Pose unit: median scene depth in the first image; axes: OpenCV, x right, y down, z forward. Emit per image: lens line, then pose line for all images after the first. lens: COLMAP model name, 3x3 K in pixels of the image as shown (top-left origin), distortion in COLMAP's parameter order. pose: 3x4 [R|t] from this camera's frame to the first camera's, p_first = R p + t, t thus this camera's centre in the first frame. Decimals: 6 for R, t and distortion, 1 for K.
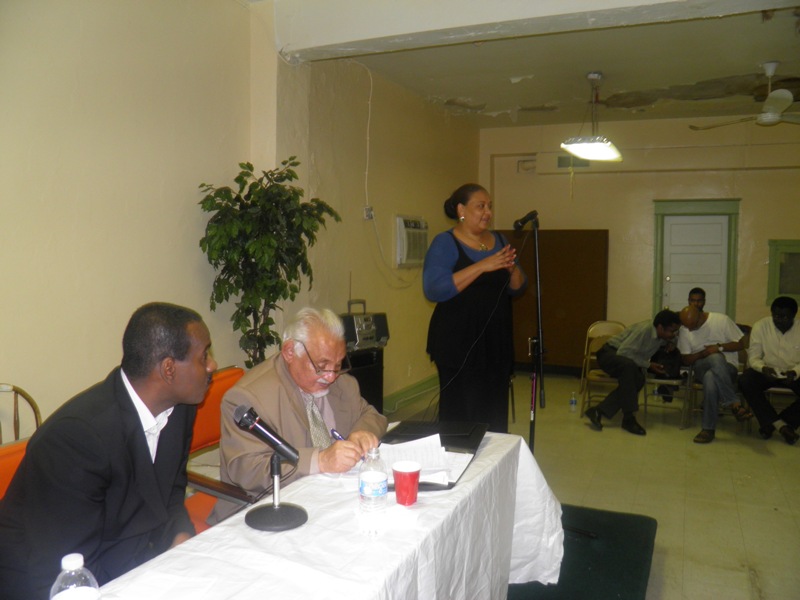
lens RADIAL K [[656.4, 0, 400.0], [0, 656.4, 300.0], [0, 0, 1]] dist [-0.141976, 0.084361]
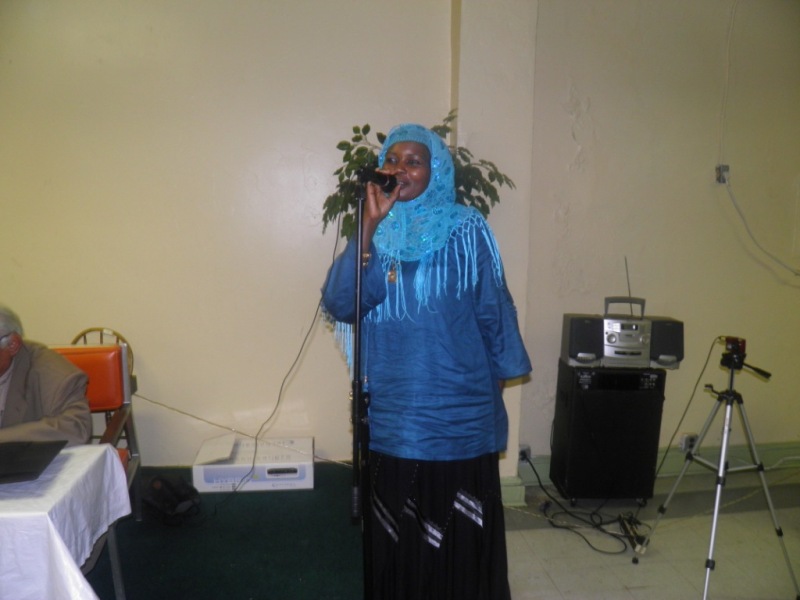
lens RADIAL K [[656.4, 0, 400.0], [0, 656.4, 300.0], [0, 0, 1]] dist [-0.141976, 0.084361]
pose [[0.530294, 0.111158, -0.840495, 0.531591], [-0.070808, 0.993711, 0.086747, -0.054910], [0.844852, 0.013512, 0.534830, 0.554756]]
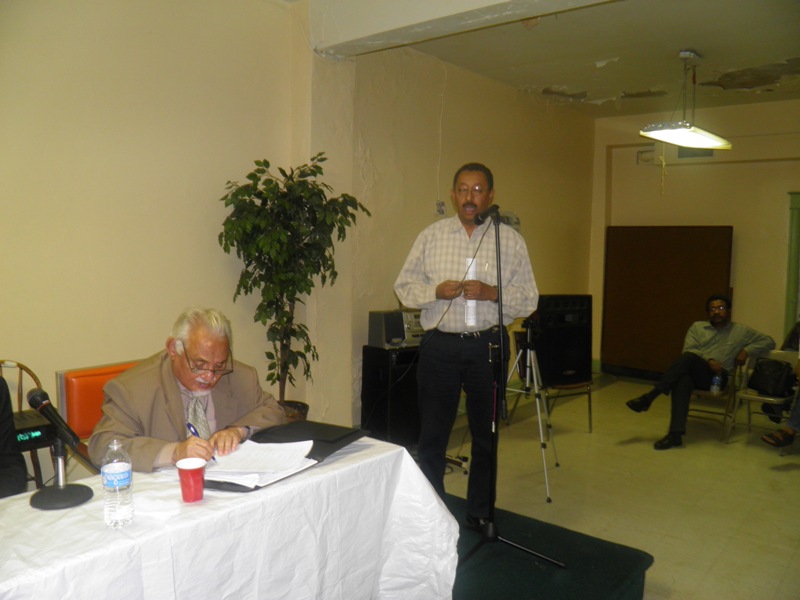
lens RADIAL K [[656.4, 0, 400.0], [0, 656.4, 300.0], [0, 0, 1]] dist [-0.141976, 0.084361]
pose [[0.963014, 0.030663, -0.267700, 0.247282], [-0.028664, 0.999524, 0.011372, -0.006450], [0.267921, -0.003278, 0.963435, 0.059311]]
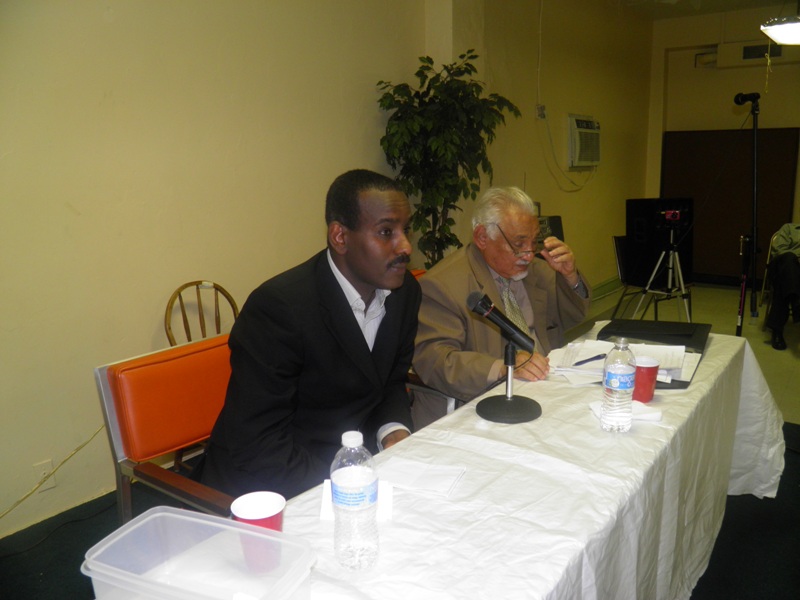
lens RADIAL K [[655.4, 0, 400.0], [0, 655.4, 300.0], [0, 0, 1]] dist [-0.146009, 0.068824]
pose [[0.975142, 0.017137, -0.220918, -0.055885], [0.012316, 0.991272, 0.131258, 0.019874], [0.221239, -0.130716, 0.966419, 0.022799]]
